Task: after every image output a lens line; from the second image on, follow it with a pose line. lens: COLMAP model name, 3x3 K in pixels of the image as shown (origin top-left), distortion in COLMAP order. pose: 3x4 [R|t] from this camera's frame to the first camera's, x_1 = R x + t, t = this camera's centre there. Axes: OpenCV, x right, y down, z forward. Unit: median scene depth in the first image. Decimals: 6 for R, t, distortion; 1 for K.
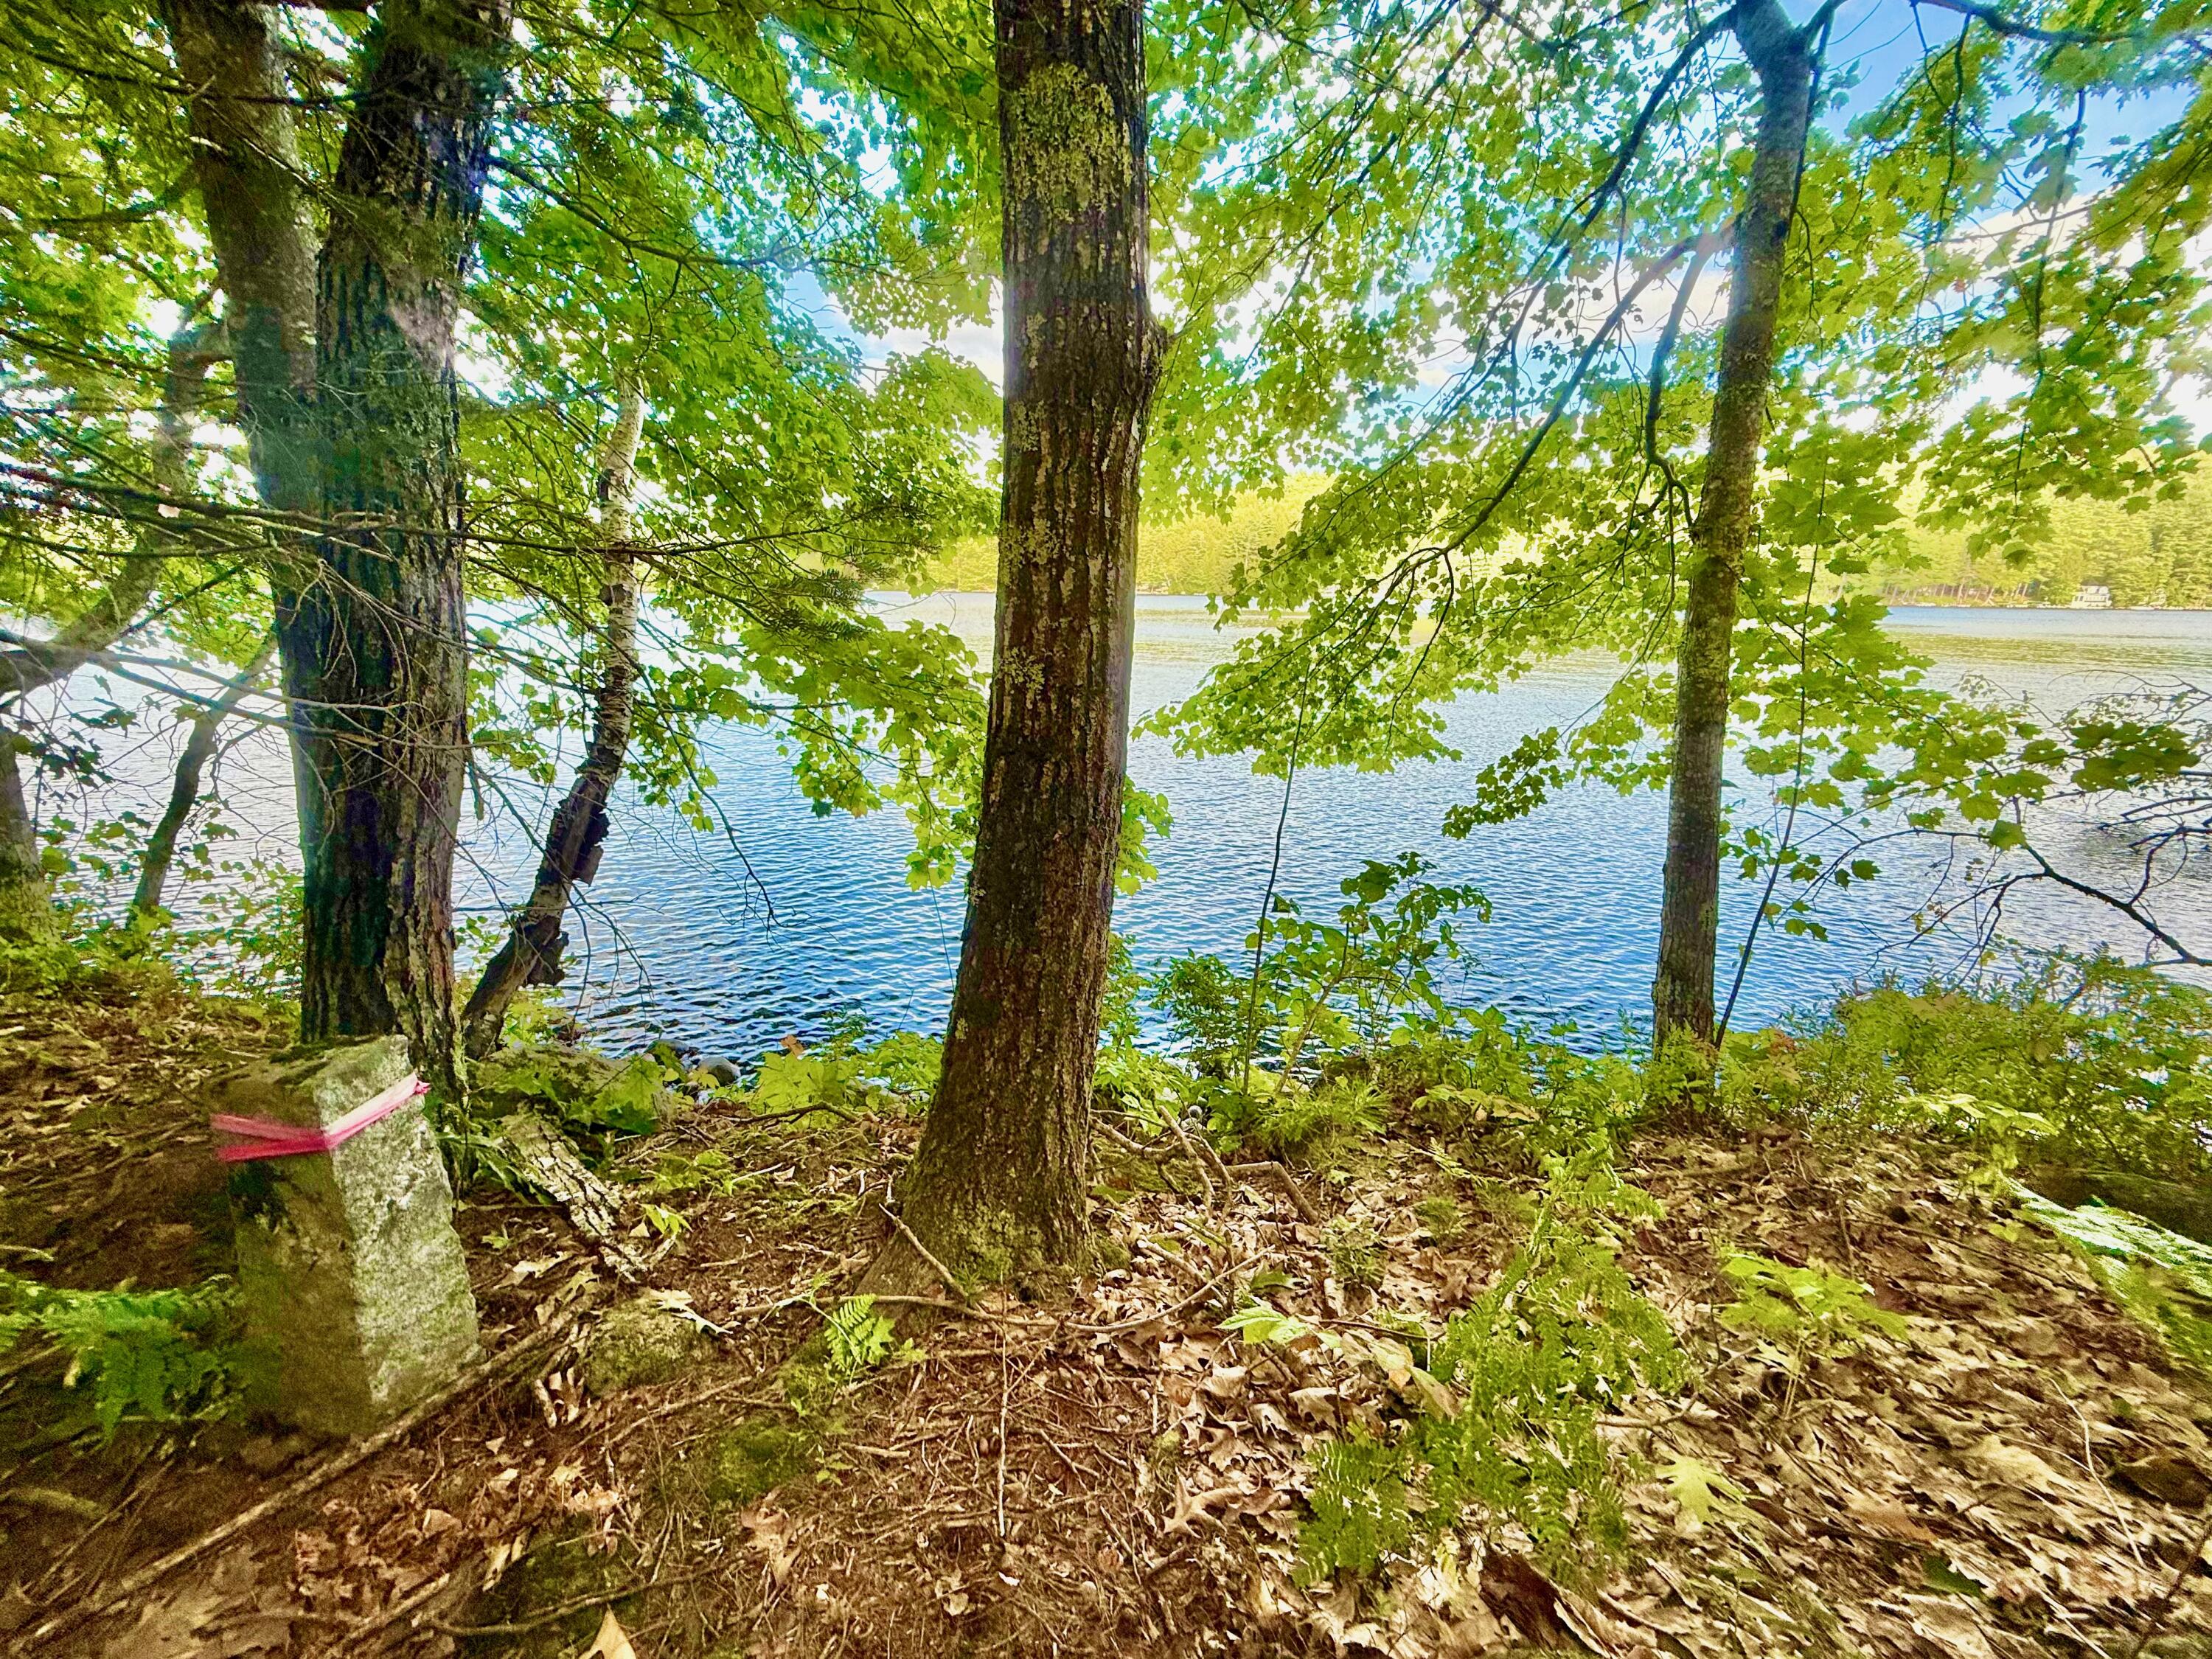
lens RADIAL K [[885.2, 0, 1109.8], [0, 885.2, 830.2], [0, 0, 1]] dist [0.001168, 0.000419]
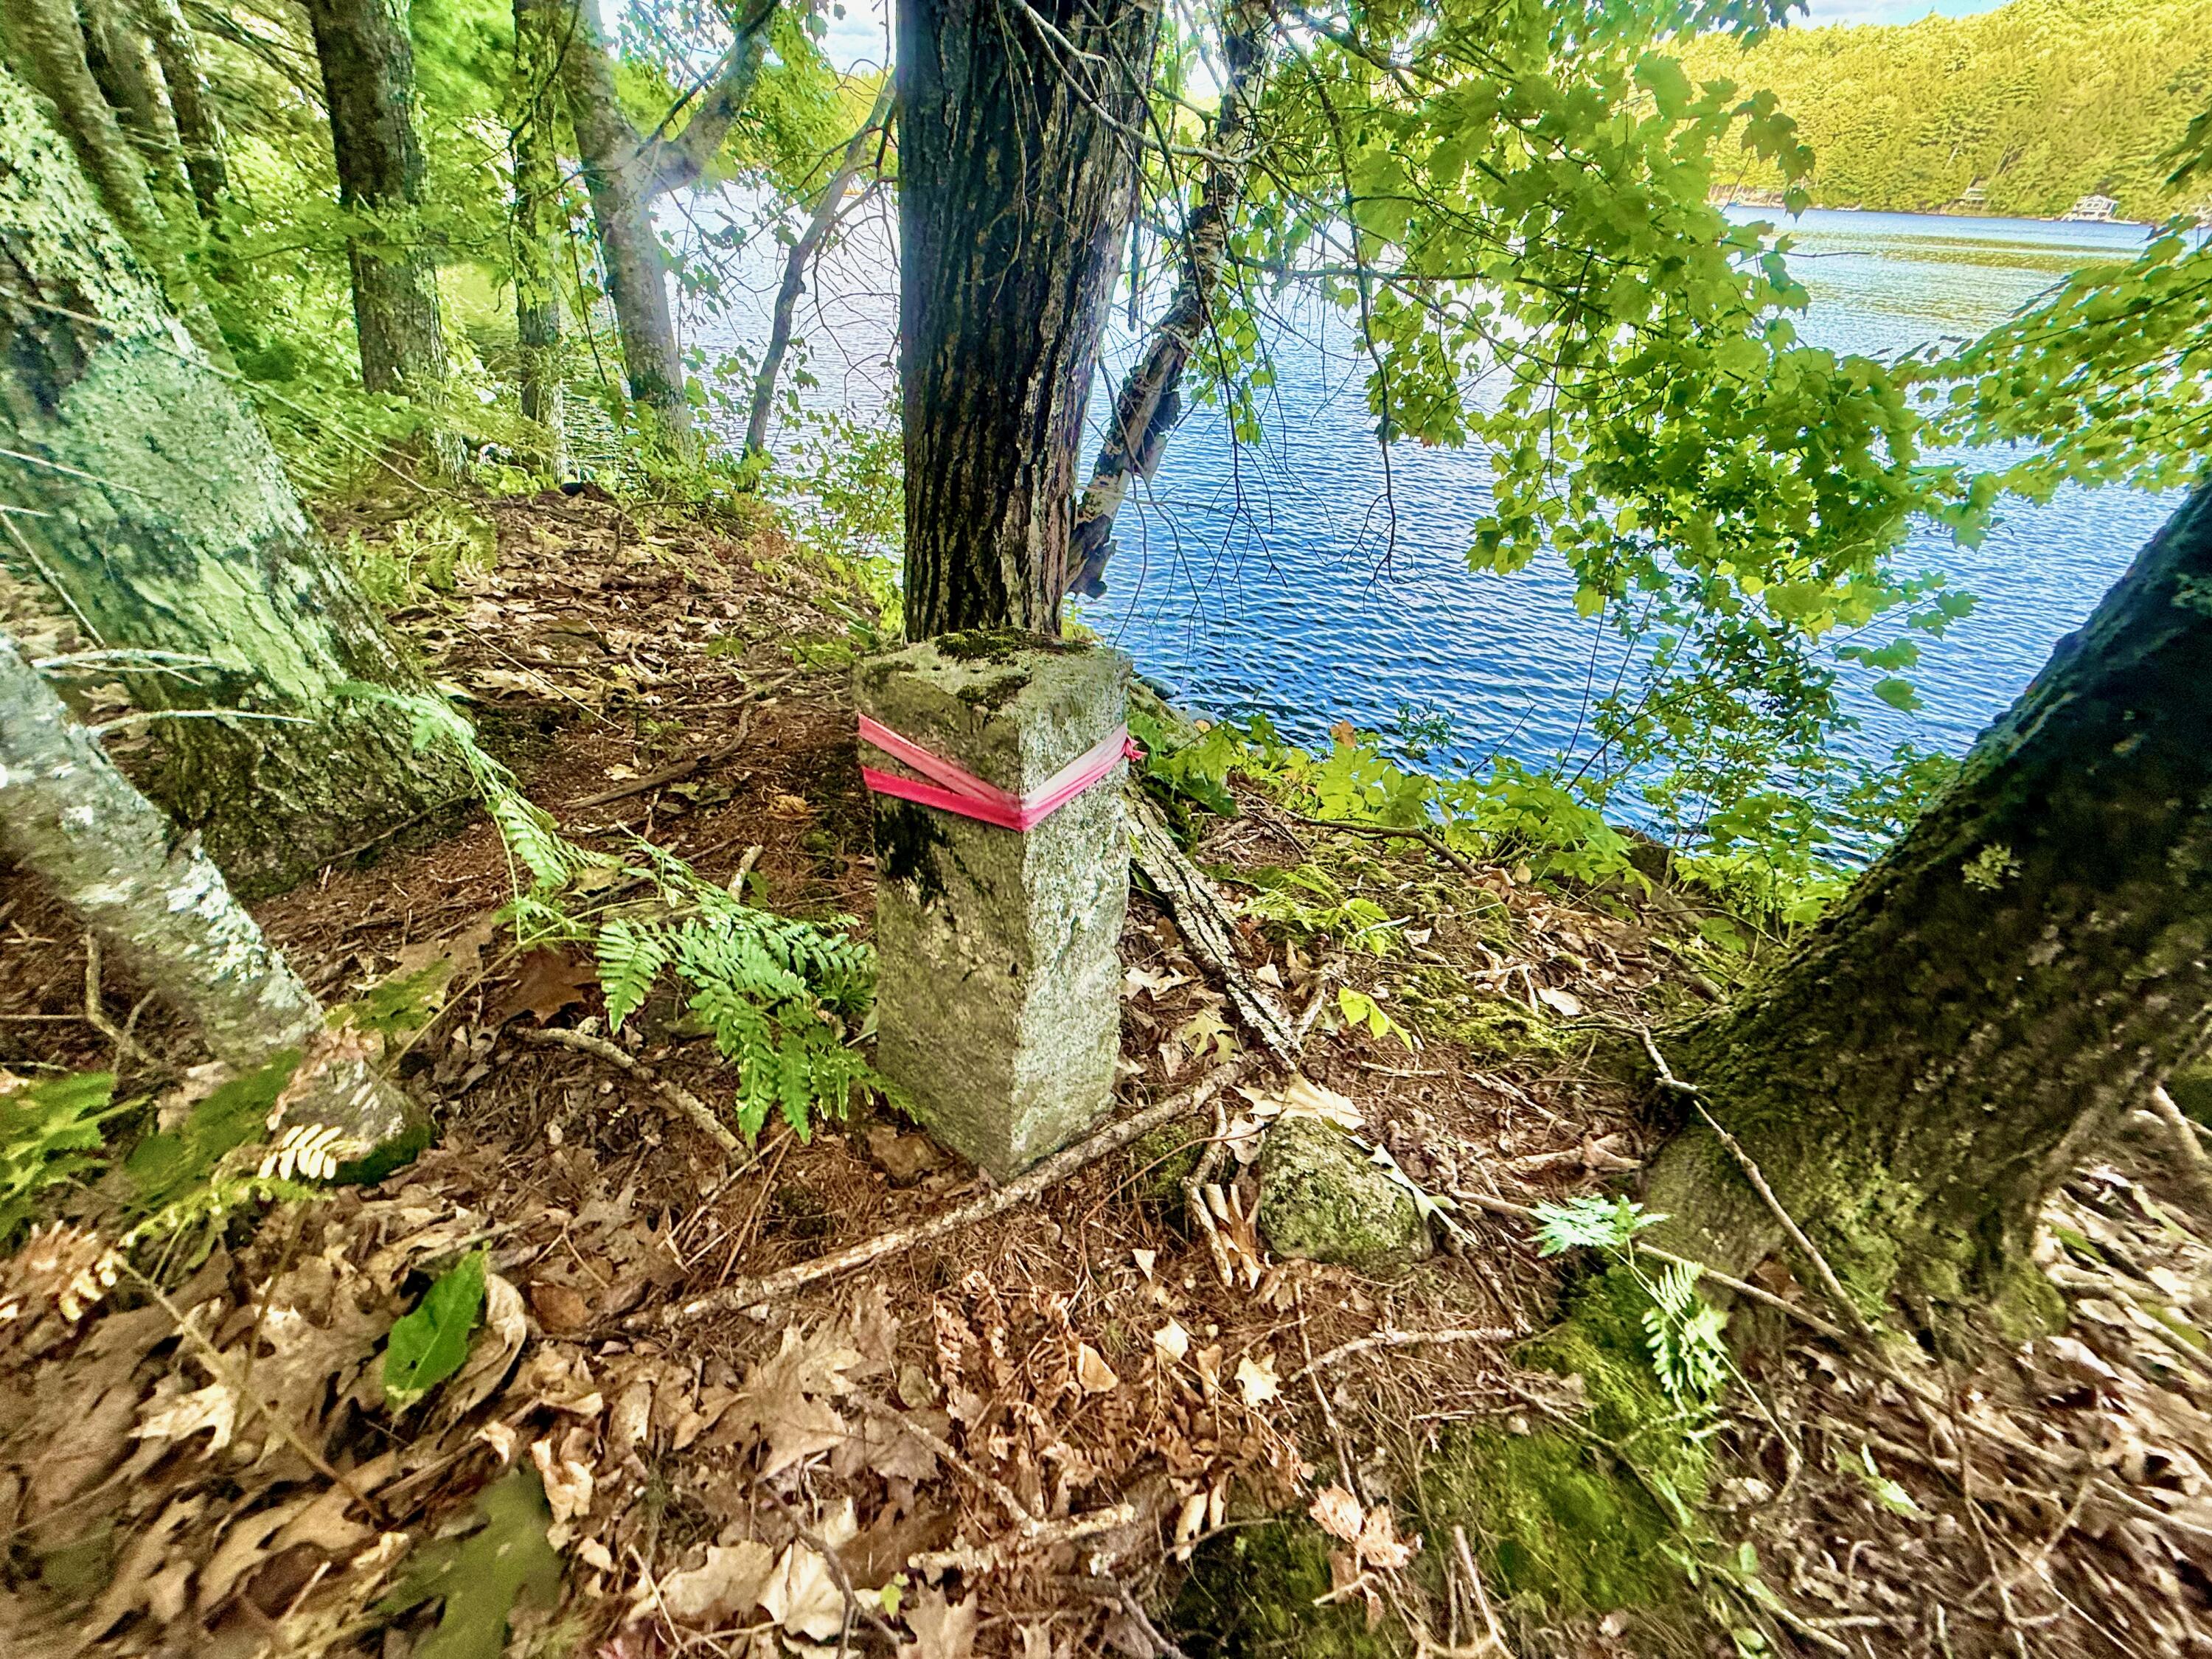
lens RADIAL K [[885.2, 0, 1102.6], [0, 885.2, 831.2], [0, 0, 1]] dist [0.001168, 0.000419]
pose [[0.878782, 0.297164, -0.373412, -0.467523], [-0.146278, 0.912532, 0.381952, 0.102165], [0.454253, -0.281031, 0.845385, 0.407161]]
